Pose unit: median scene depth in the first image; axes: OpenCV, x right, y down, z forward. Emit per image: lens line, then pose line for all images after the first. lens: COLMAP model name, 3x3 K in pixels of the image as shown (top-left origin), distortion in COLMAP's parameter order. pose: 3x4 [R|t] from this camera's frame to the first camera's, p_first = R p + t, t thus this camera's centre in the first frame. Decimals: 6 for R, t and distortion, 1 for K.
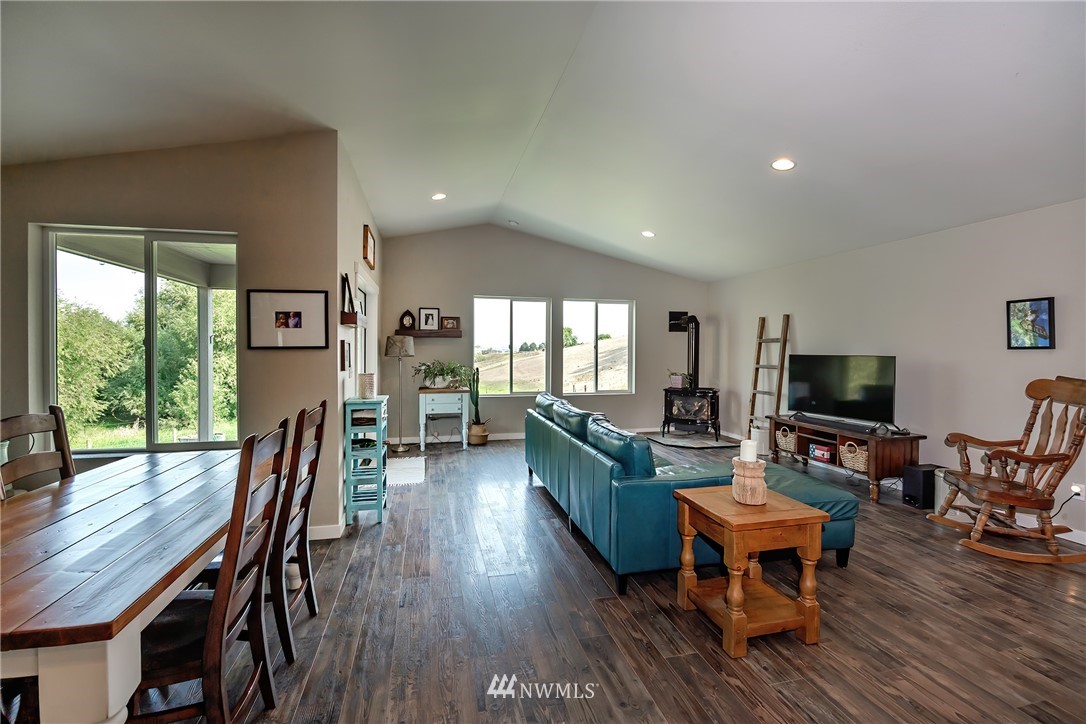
lens RADIAL K [[473.0, 0, 535.9], [0, 473.0, 355.6], [0, 0, 1]] dist [-0.006655, -0.001566]
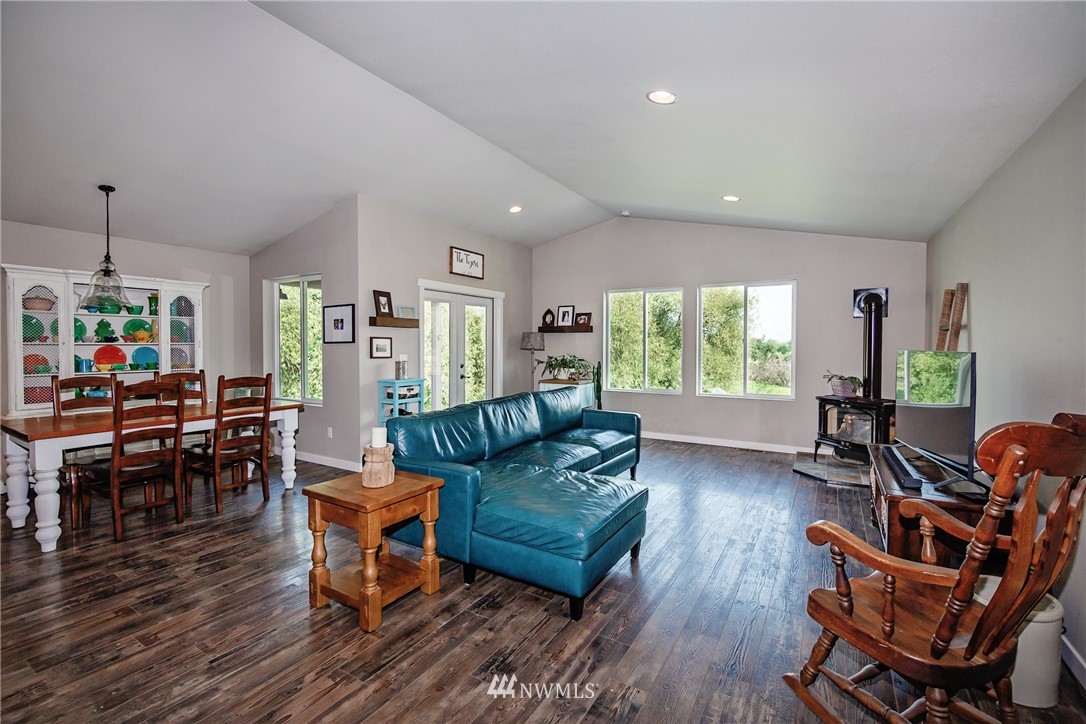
lens RADIAL K [[473.0, 0, 536.9], [0, 473.0, 362.4], [0, 0, 1]] dist [-0.006655, -0.001566]
pose [[0.702116, 0.025256, -0.711615, 0.507126], [-0.008428, 0.999596, 0.027161, 0.000878], [0.712013, -0.013073, 0.702045, 0.180545]]
